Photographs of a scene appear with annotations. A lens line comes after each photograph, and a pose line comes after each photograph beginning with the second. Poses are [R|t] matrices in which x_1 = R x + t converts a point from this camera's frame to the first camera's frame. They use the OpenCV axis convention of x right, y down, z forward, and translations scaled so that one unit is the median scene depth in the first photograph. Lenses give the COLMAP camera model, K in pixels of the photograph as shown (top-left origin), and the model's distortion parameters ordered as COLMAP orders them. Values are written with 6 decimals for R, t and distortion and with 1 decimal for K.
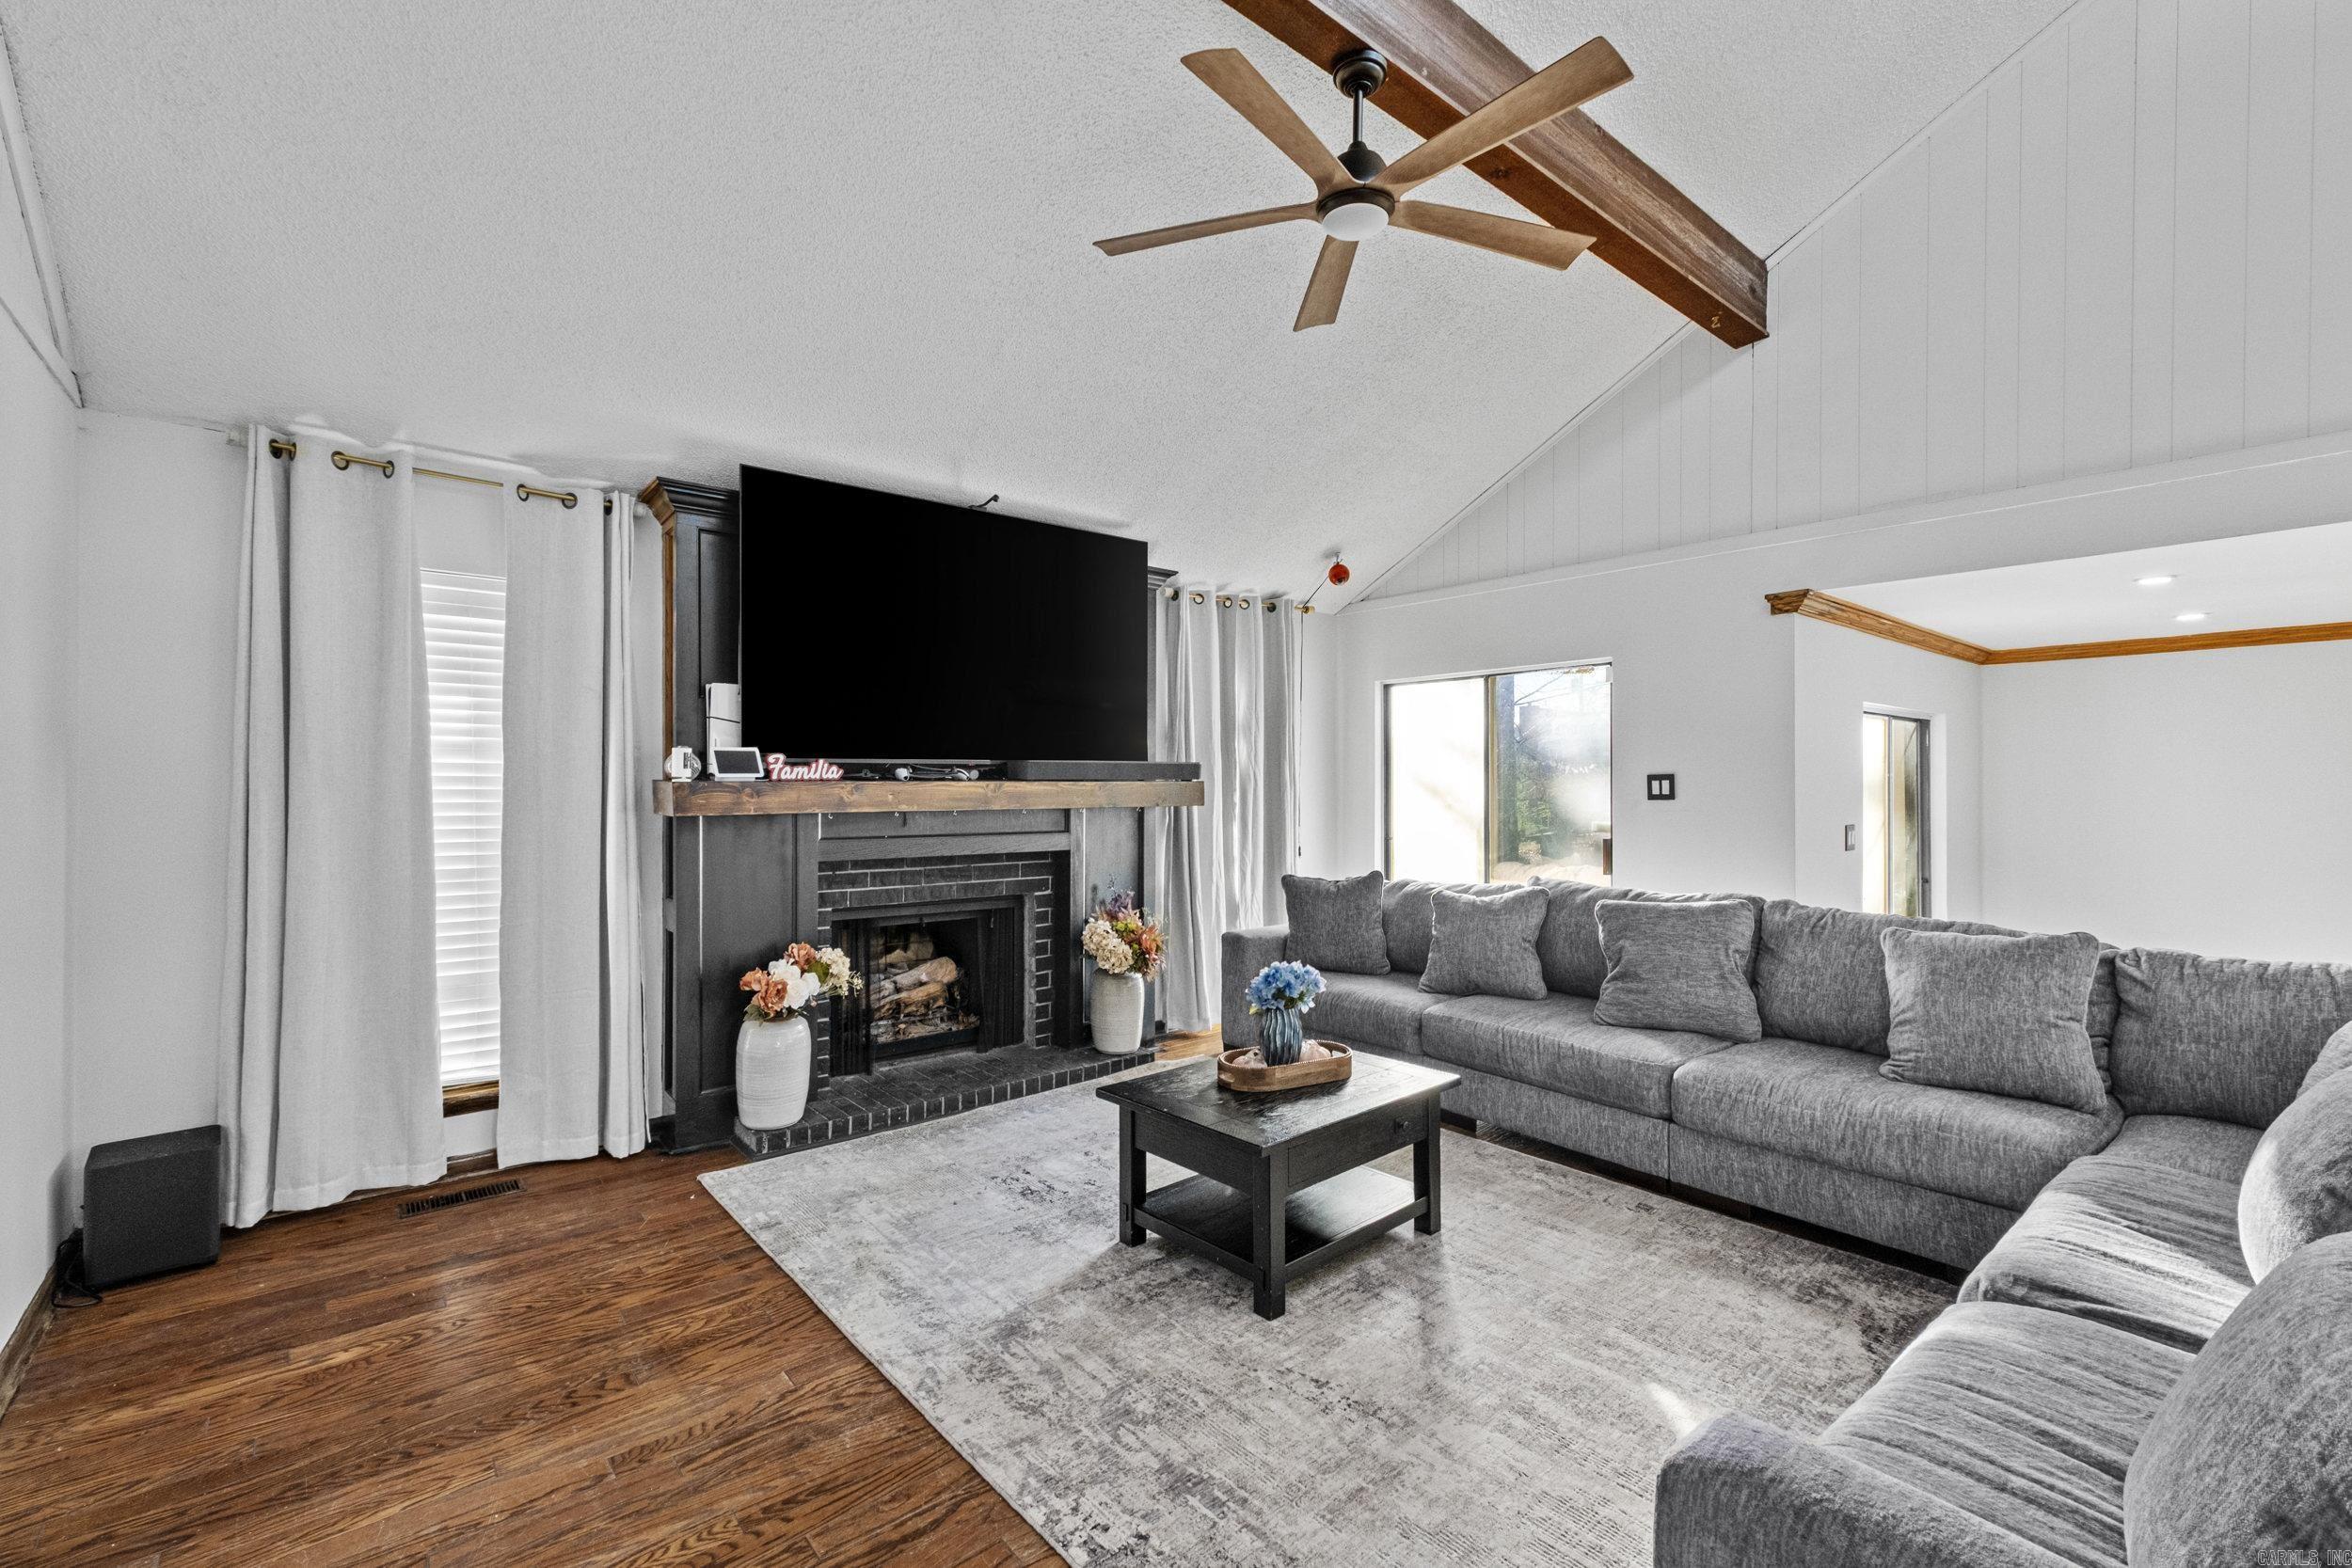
lens RADIAL K [[995.6, 0, 1174.3], [0, 995.6, 777.2], [0, 0, 1]] dist [-0.000266, -0.000126]
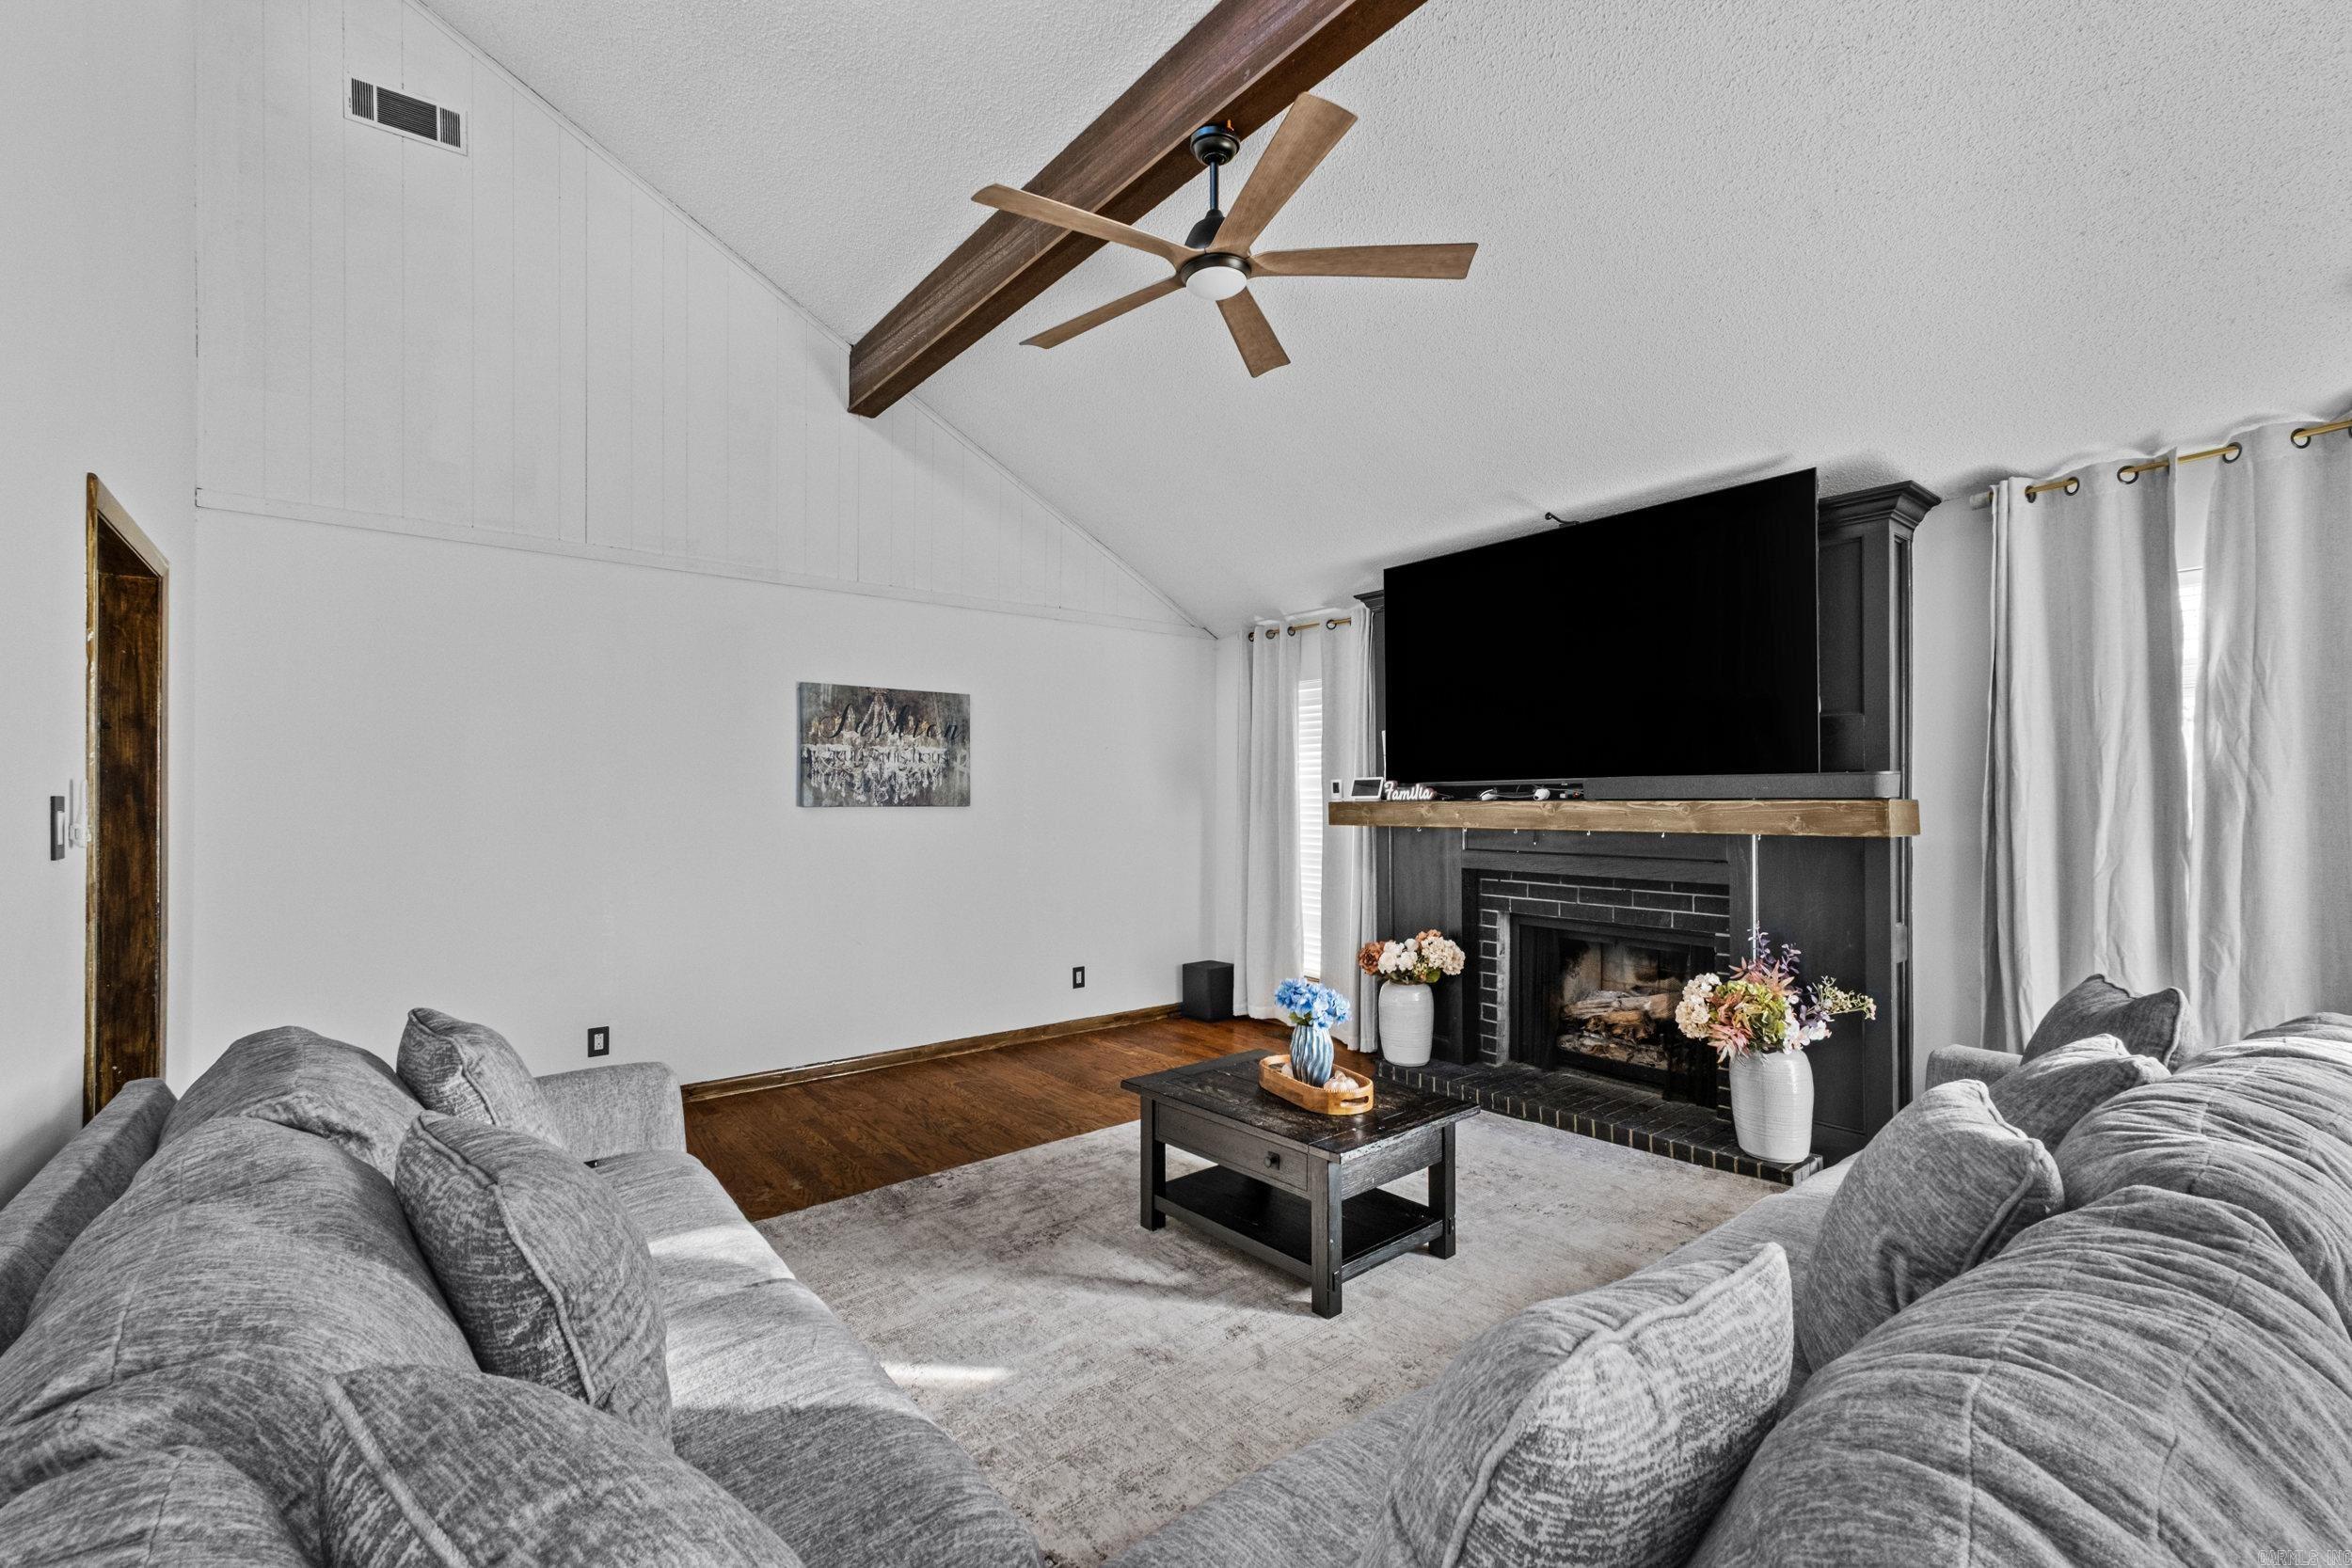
lens RADIAL K [[1019.2, 0, 1174.7], [0, 1019.2, 796.5], [0, 0, 1]] dist [0.013163, -0.000051]
pose [[-0.022137, -0.007310, -0.999728, 0.932198], [0.004804, 0.999961, -0.007418, 0.006076], [0.999743, -0.004967, -0.022101, 0.714063]]
